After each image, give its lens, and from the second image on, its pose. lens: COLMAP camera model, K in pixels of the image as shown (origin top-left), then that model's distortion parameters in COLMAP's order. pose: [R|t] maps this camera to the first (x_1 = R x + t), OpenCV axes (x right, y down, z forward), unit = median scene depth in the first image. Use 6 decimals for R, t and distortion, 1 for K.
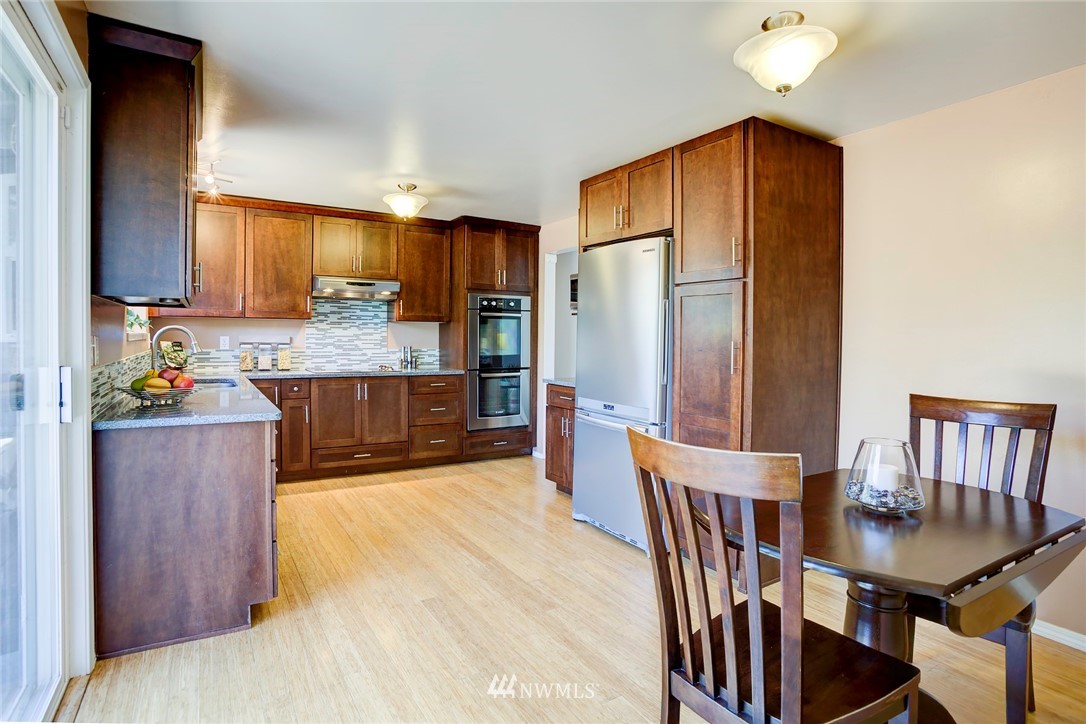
lens RADIAL K [[533.9, 0, 542.1], [0, 533.9, 352.1], [0, 0, 1]] dist [-0.066456, 0.025720]
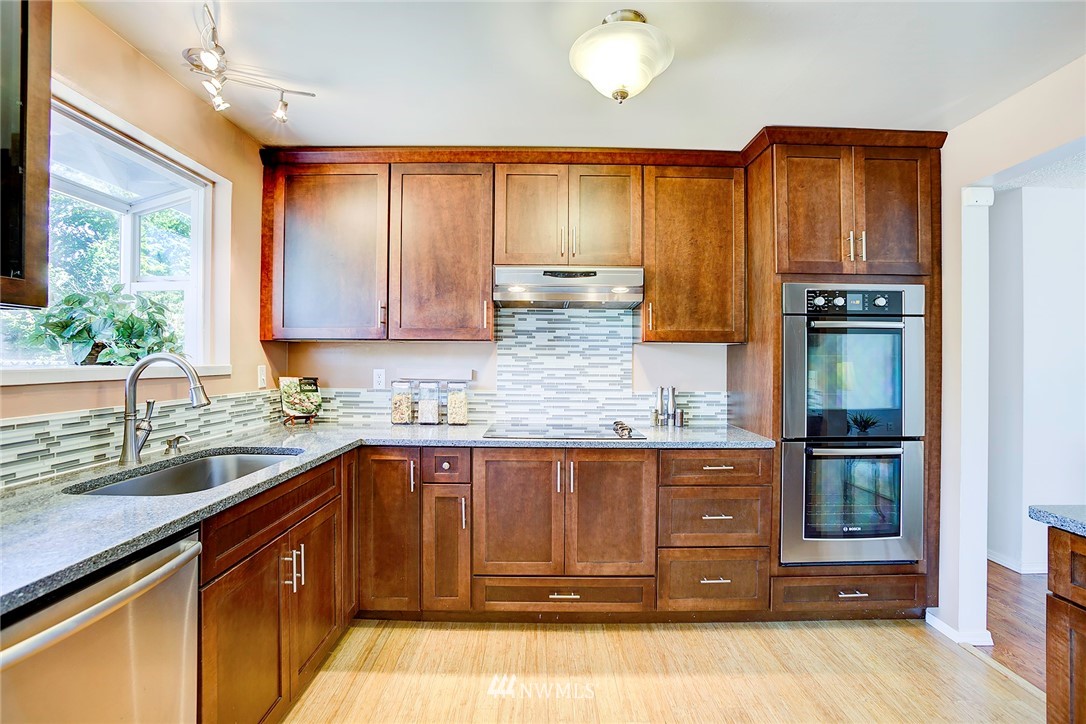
lens RADIAL K [[533.9, 0, 542.1], [0, 533.9, 352.1], [0, 0, 1]] dist [-0.066456, 0.025720]
pose [[0.843248, -0.010819, -0.537416, -0.065167], [-0.014521, 0.998974, -0.042895, -0.022508], [0.537329, 0.043975, 0.842225, 0.473065]]
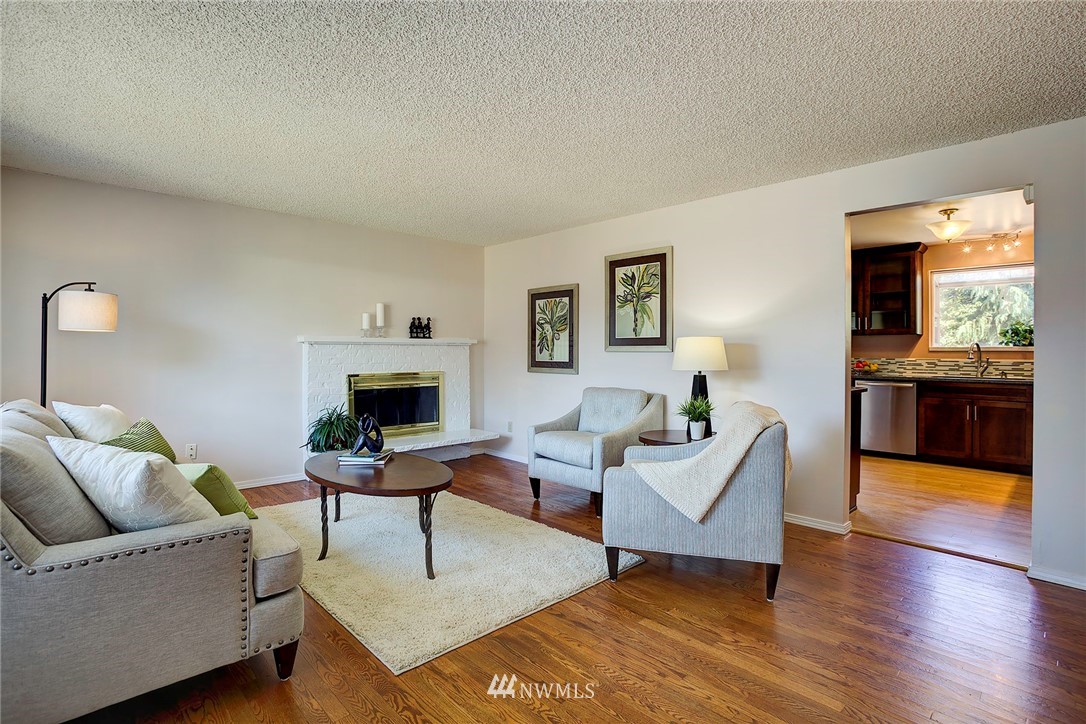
lens RADIAL K [[533.9, 0, 542.1], [0, 533.9, 352.1], [0, 0, 1]] dist [-0.066456, 0.025720]
pose [[-0.983109, -0.013574, -0.182515, 0.609179], [-0.018445, 0.999517, 0.025015, -0.022015], [0.182088, 0.027959, -0.982885, 1.489036]]
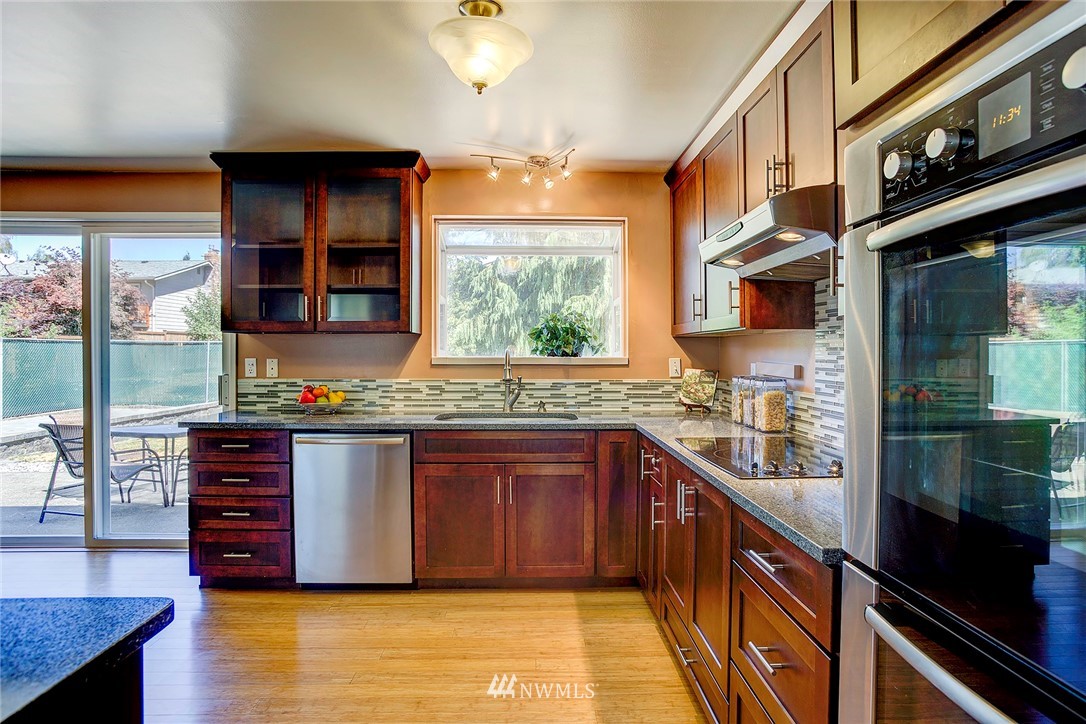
lens RADIAL K [[592.9, 0, 540.8], [0, 592.9, 355.6], [0, 0, 1]] dist [-0.006021, 0.000473]
pose [[-0.529282, -0.005049, -0.848431, 0.094094], [-0.029610, 0.999483, 0.012524, -0.035075], [0.847929, 0.031750, -0.529158, 1.006232]]
